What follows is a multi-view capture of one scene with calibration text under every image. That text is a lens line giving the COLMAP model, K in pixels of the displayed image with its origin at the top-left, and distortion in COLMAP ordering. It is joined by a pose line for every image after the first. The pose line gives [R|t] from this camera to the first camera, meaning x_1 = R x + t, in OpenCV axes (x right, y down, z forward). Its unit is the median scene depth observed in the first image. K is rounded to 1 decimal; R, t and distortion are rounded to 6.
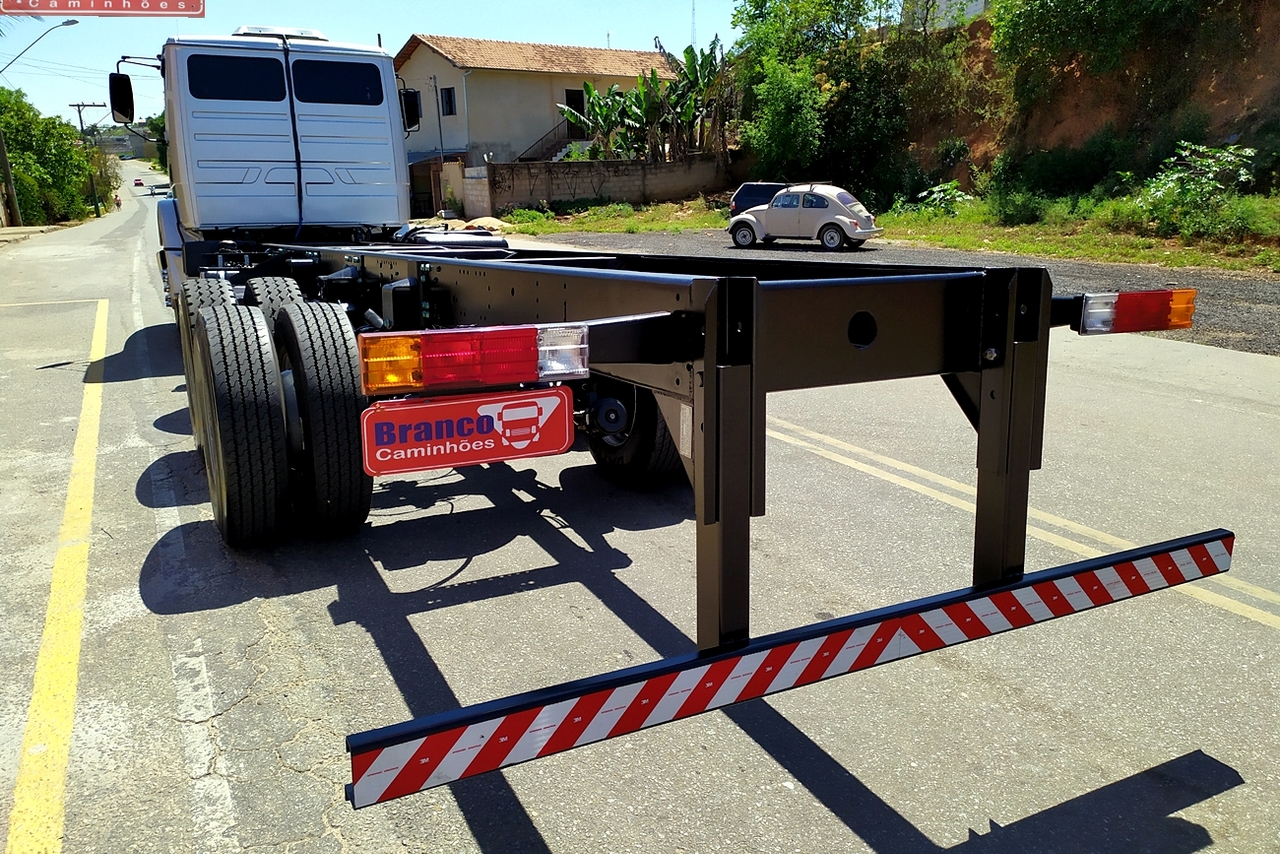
lens RADIAL K [[955.0, 0, 644.9], [0, 955.0, 426.5], [0, 0, 1]] dist [0.061034, -0.055134]
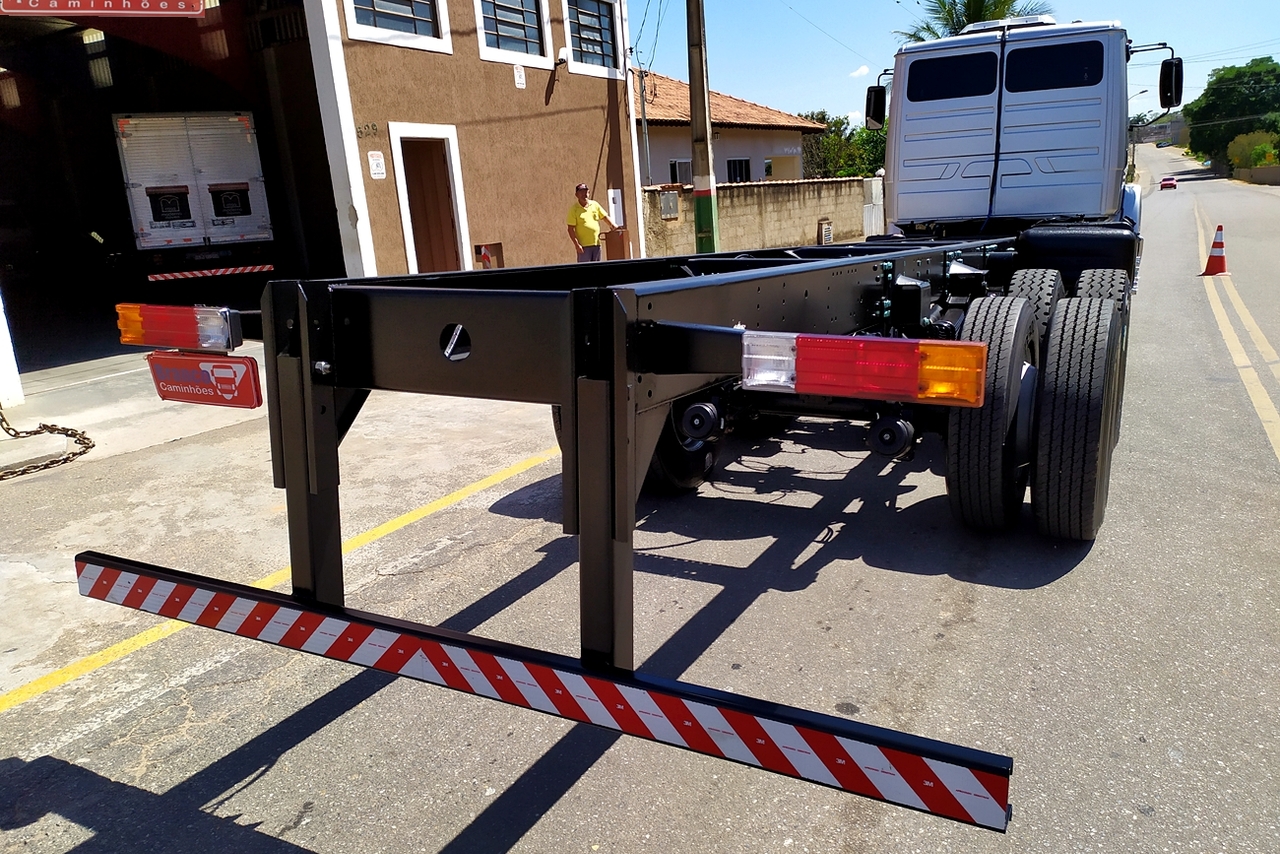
lens RADIAL K [[960.0, 0, 644.0], [0, 960.0, 426.1], [0, 0, 1]] dist [0.068328, -0.087984]
pose [[0.574326, 0.167260, -0.801358, 0.101311], [-0.158421, 0.983108, 0.091655, -0.012258], [0.803152, 0.074312, 0.591122, 0.051518]]
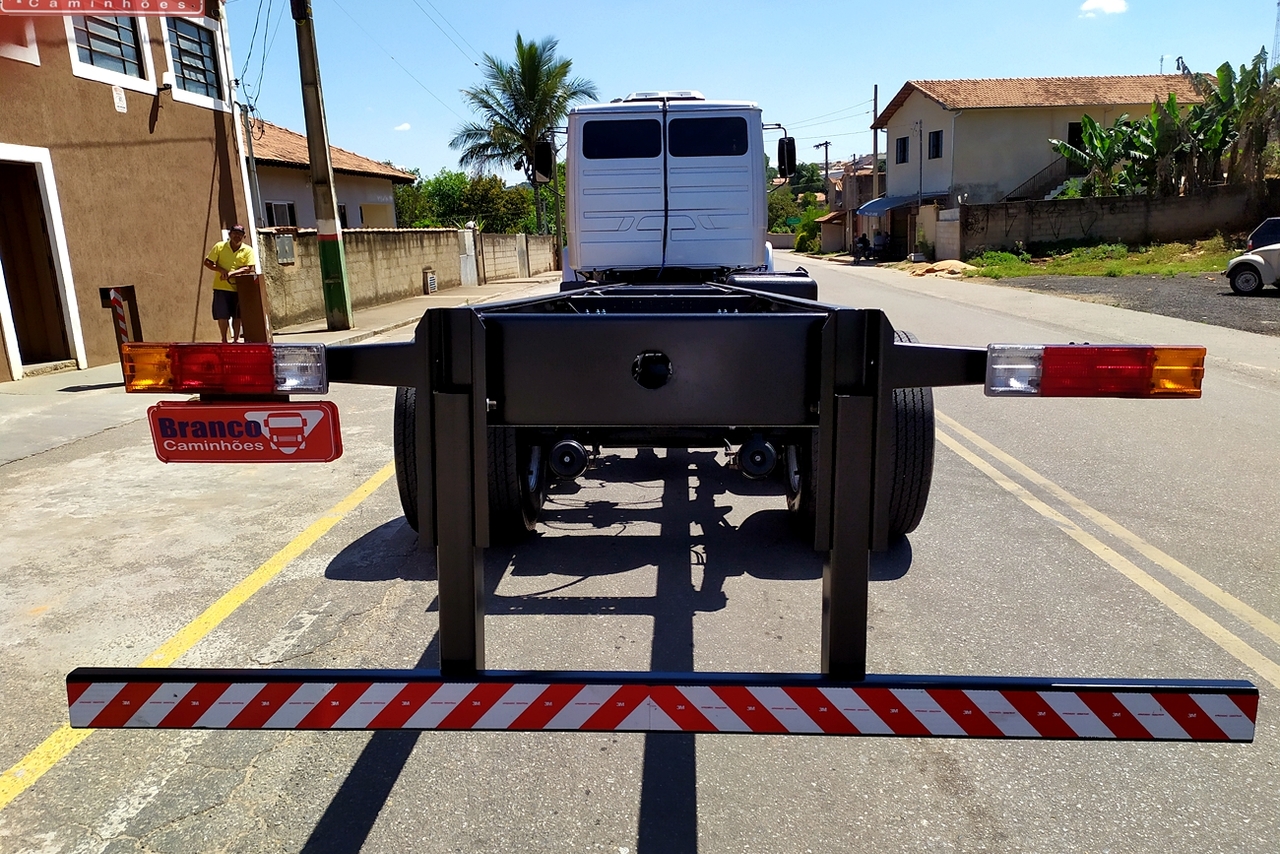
lens RADIAL K [[955.0, 0, 644.9], [0, 955.0, 426.5], [0, 0, 1]] dist [0.061034, -0.055134]
pose [[0.874151, 0.083332, -0.478452, 0.059931], [-0.104364, 0.994385, -0.017484, -0.002546], [0.474308, 0.065217, 0.877940, 0.015800]]
